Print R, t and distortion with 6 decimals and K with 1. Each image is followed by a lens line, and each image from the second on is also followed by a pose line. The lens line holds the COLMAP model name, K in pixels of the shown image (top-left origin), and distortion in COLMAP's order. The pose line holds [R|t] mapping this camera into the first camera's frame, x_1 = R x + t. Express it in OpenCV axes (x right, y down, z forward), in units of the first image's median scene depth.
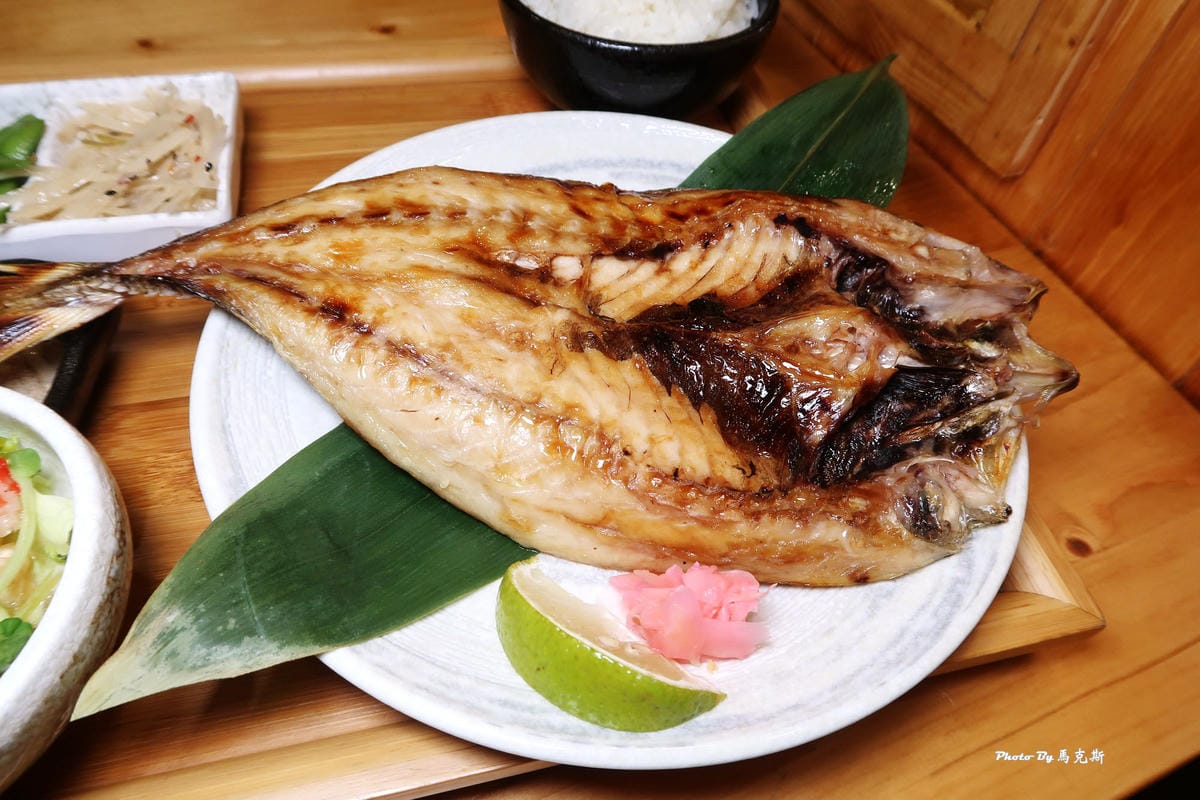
lens RADIAL K [[823.5, 0, 600.0], [0, 823.5, 400.0], [0, 0, 1]] dist [-0.017897, 0.005791]
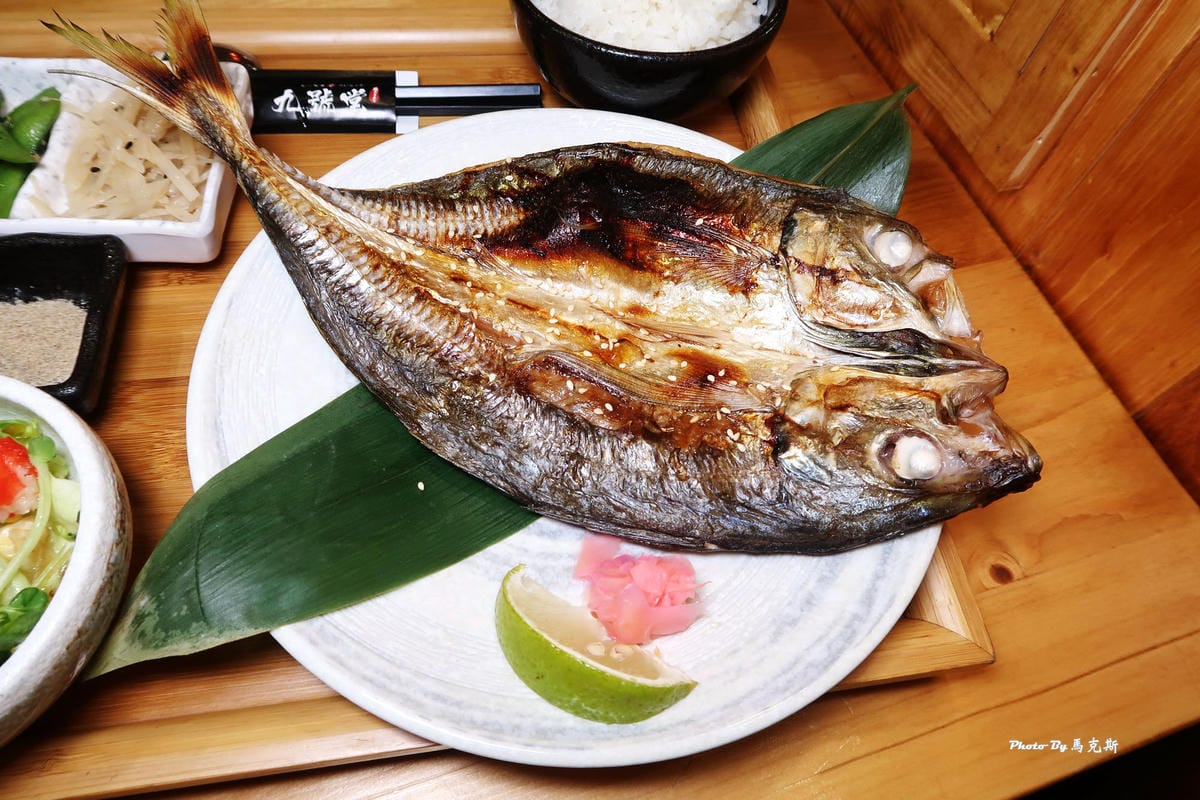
lens RADIAL K [[823.5, 0, 600.0], [0, 823.5, 400.0], [0, 0, 1]] dist [-0.017897, 0.005791]
pose [[0.996098, 0.078142, -0.041023, 0.094746], [-0.072685, 0.990002, 0.120887, -0.151431], [0.050059, -0.117434, 0.991818, -0.072764]]
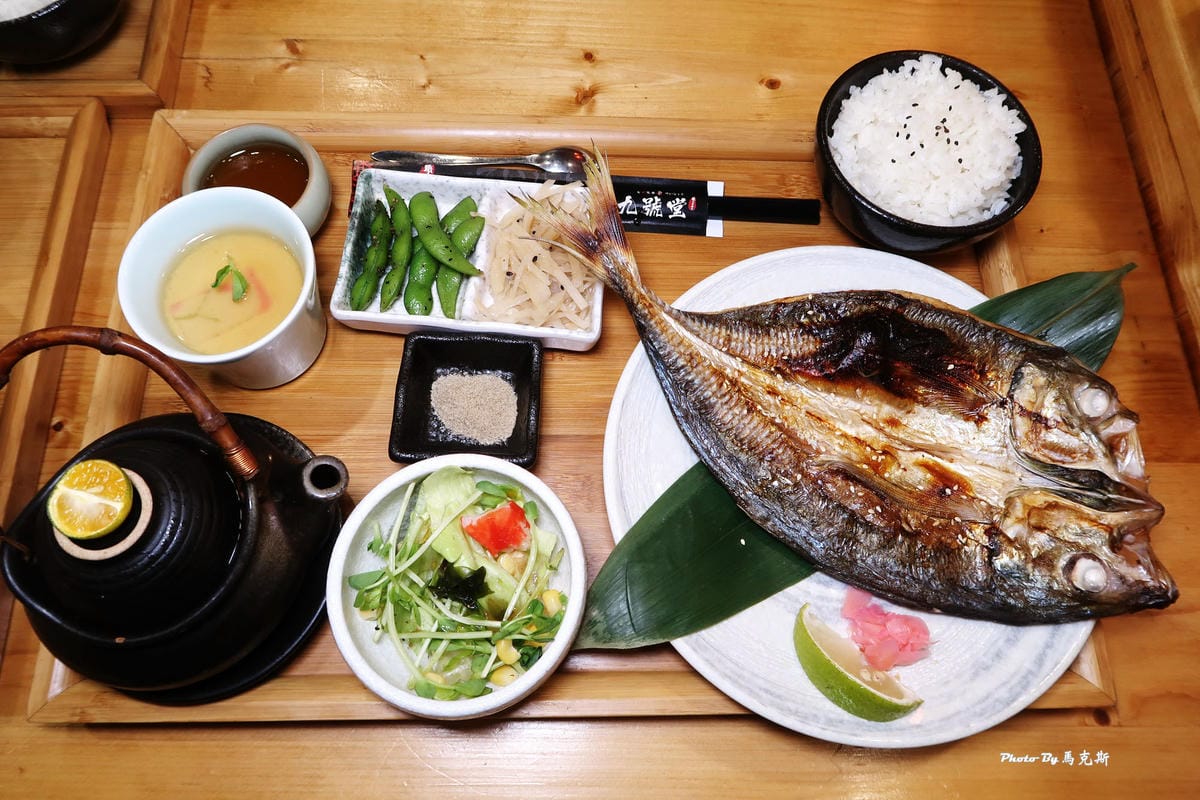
lens RADIAL K [[823.5, 0, 600.0], [0, 823.5, 400.0], [0, 0, 1]] dist [-0.017897, 0.005791]
pose [[0.973548, 0.195284, -0.118606, -0.293610], [-0.152922, 0.942618, 0.296792, -0.578217], [0.169759, -0.270804, 0.947548, -0.523514]]
